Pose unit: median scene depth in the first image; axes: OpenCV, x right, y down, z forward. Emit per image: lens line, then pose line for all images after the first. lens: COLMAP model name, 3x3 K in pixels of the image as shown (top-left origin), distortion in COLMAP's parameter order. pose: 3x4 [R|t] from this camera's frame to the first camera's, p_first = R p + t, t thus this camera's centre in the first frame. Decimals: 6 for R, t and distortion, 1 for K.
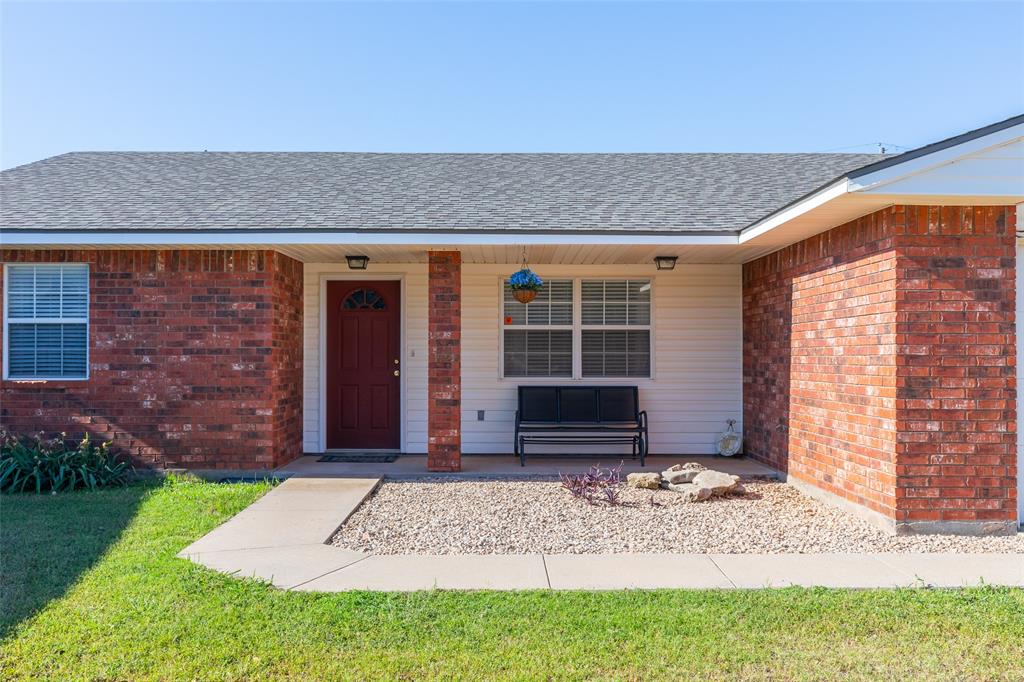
lens RADIAL K [[1021.2, 0, 511.9], [0, 1021.2, 341.9], [0, 0, 1]] dist [0.005833, 0.000000]
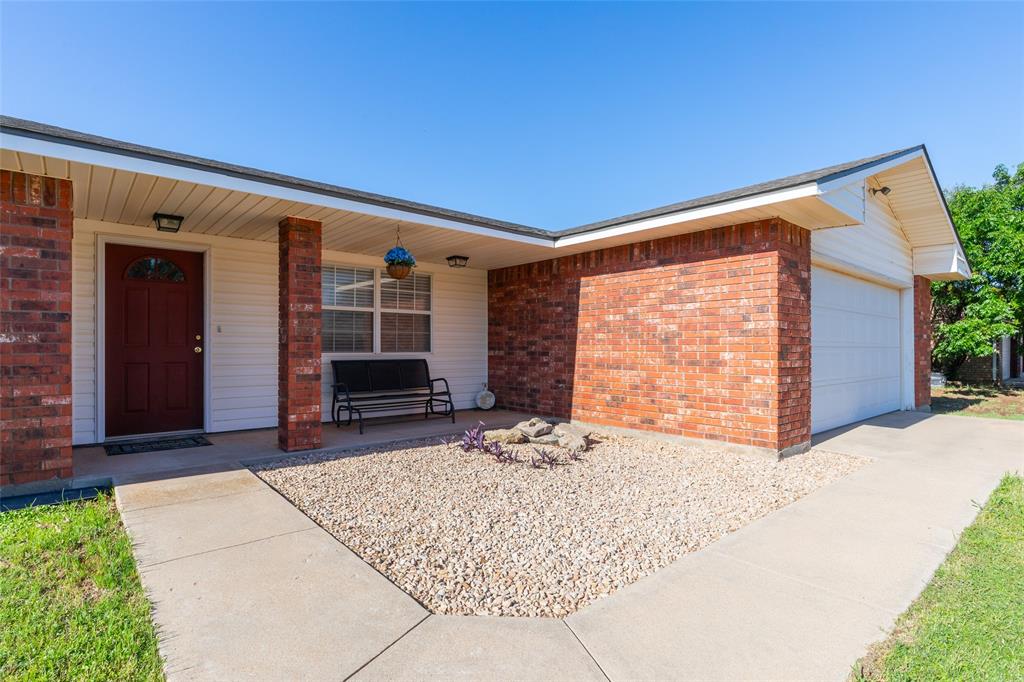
lens RADIAL K [[515.1, 0, 513.7], [0, 515.1, 346.4], [0, 0, 1]] dist [-0.007243, -0.000595]
pose [[0.749317, 0.000516, 0.662211, -0.239700], [-0.008088, 0.999932, 0.008372, 0.024326], [-0.662162, -0.011629, 0.749270, 0.509662]]
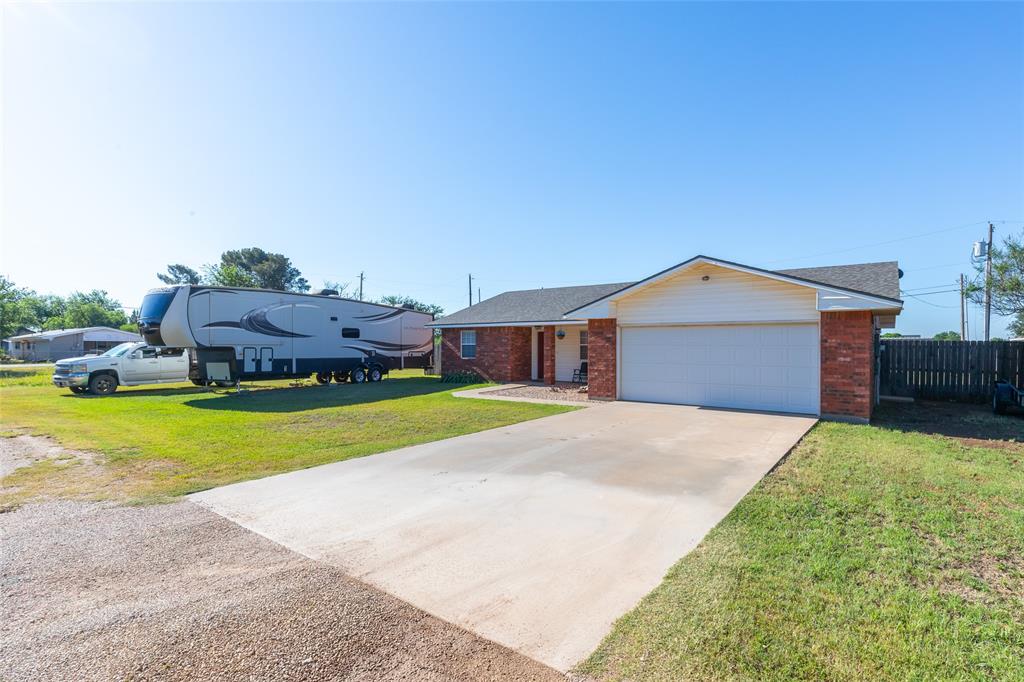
lens RADIAL K [[515.1, 0, 512.0], [0, 515.1, 344.7], [0, 0, 1]] dist [-0.007243, -0.000595]
pose [[0.800045, 0.002351, -0.599935, 0.952455], [0.002337, 0.999973, 0.007036, -0.032337], [0.599935, -0.007031, 0.800018, -0.577042]]
